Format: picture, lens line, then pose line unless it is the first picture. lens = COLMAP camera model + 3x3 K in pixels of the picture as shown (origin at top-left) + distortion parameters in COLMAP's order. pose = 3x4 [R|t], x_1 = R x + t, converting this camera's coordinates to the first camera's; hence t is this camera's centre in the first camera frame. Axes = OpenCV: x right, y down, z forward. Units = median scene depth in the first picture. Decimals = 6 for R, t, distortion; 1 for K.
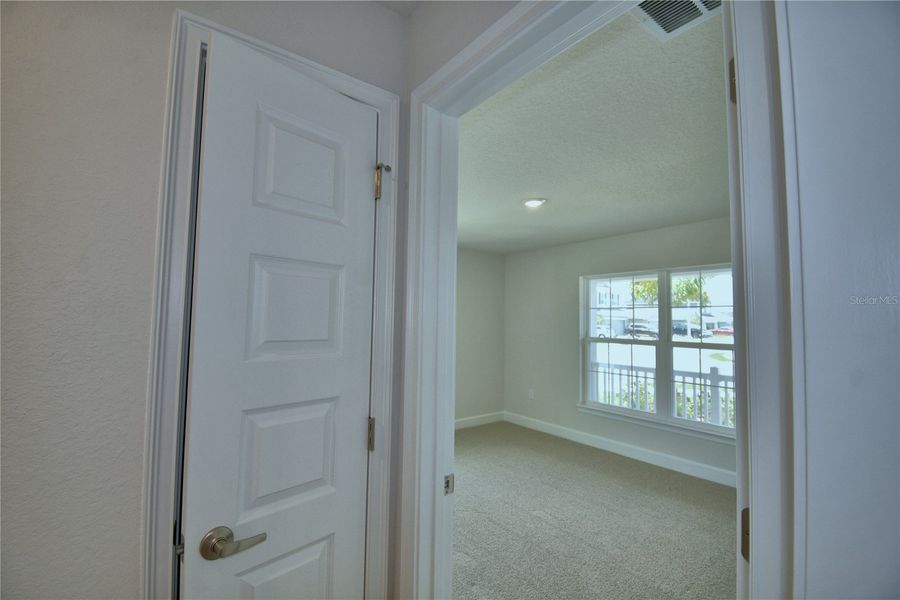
lens RADIAL K [[399.8, 0, 447.8], [0, 399.8, 292.8], [0, 0, 1]] dist [-0.013564, -0.002076]
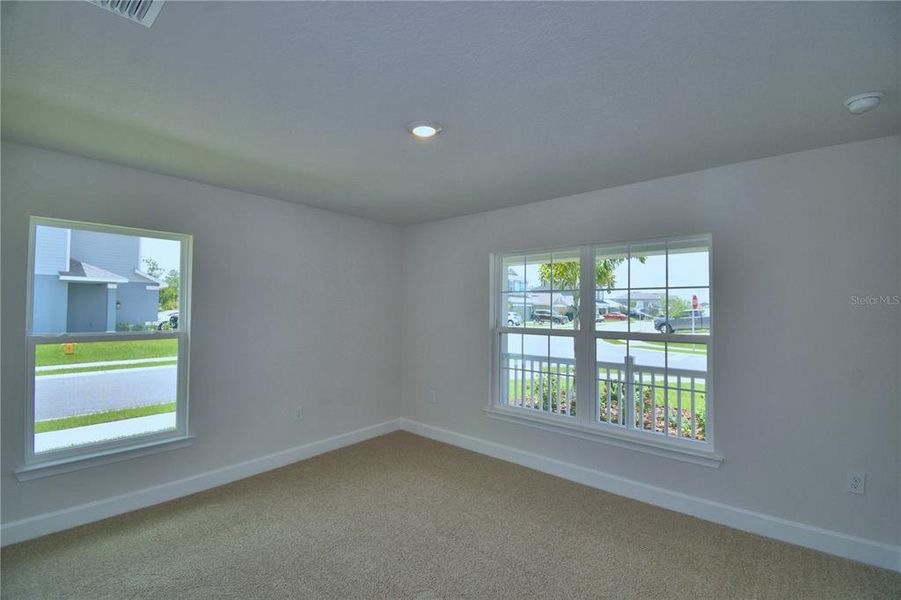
lens RADIAL K [[400.3, 0, 456.4], [0, 400.3, 296.0], [0, 0, 1]] dist [-0.013564, -0.002076]
pose [[0.973049, -0.001369, 0.230595, 0.073176], [-0.007726, 0.999227, 0.038534, 0.015601], [-0.230470, -0.039277, 0.972286, 0.213057]]
